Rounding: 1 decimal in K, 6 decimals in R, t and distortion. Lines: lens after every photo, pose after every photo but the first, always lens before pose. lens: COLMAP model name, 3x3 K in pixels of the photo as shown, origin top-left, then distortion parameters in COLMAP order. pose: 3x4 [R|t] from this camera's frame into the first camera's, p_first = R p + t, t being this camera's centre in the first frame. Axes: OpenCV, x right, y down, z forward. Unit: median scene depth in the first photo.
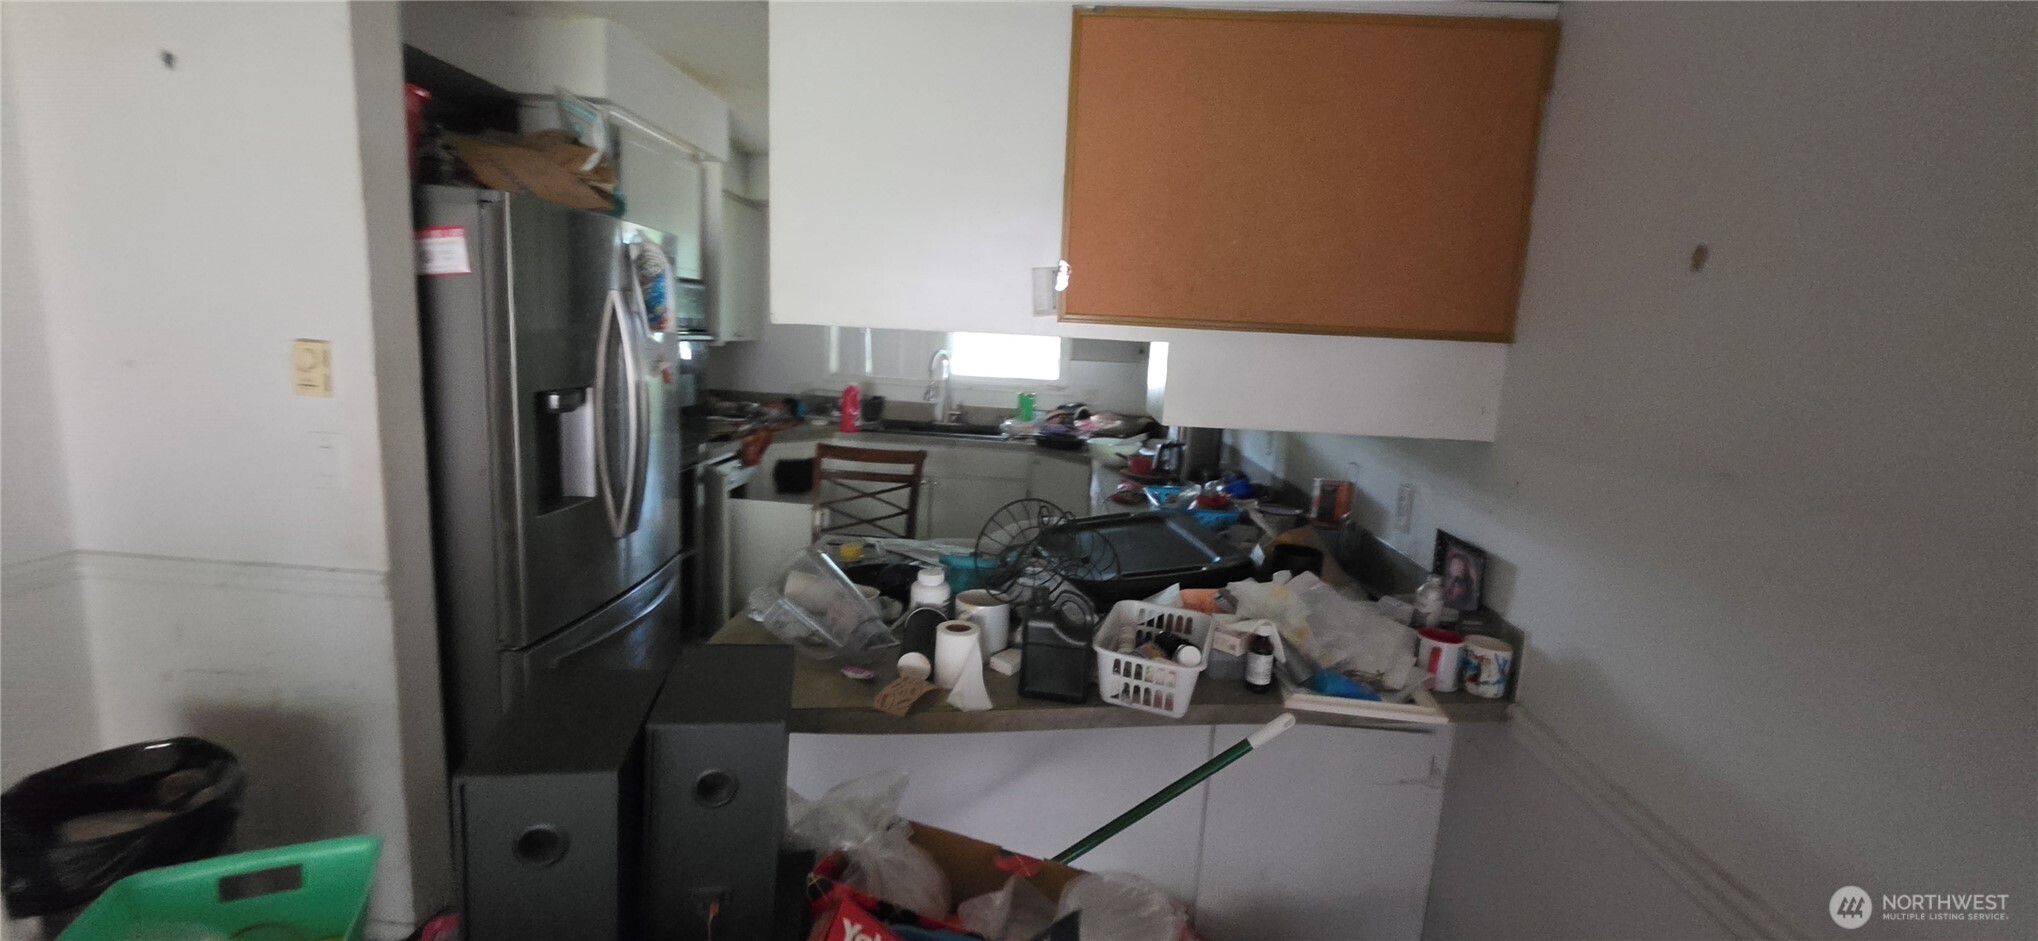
lens RADIAL K [[829.9, 0, 1019.0], [0, 829.9, 470.5], [0, 0, 1]] dist [0.013156, -0.013874]
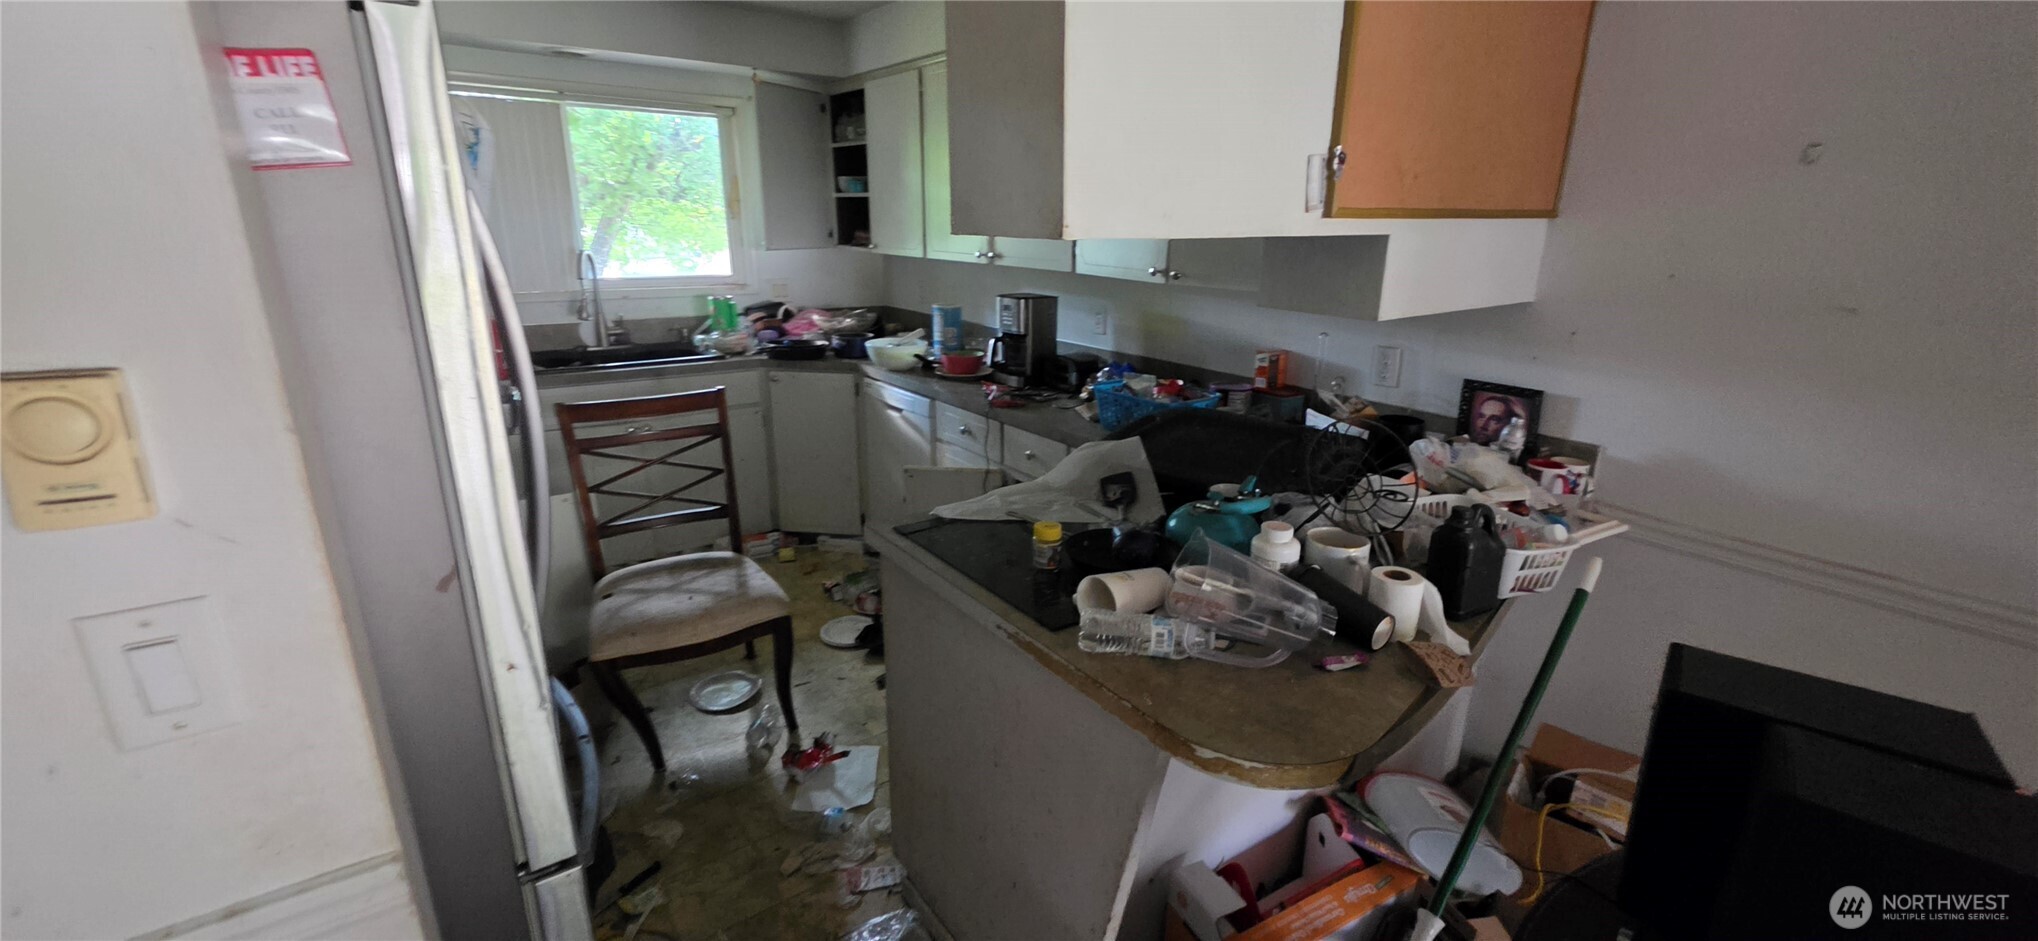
lens RADIAL K [[829.9, 0, 1019.0], [0, 829.9, 470.5], [0, 0, 1]] dist [0.013156, -0.013874]
pose [[0.767941, -0.230635, 0.597557, -0.670770], [0.136091, 0.970374, 0.199633, -0.116893], [-0.625896, -0.071984, 0.776578, 0.416057]]
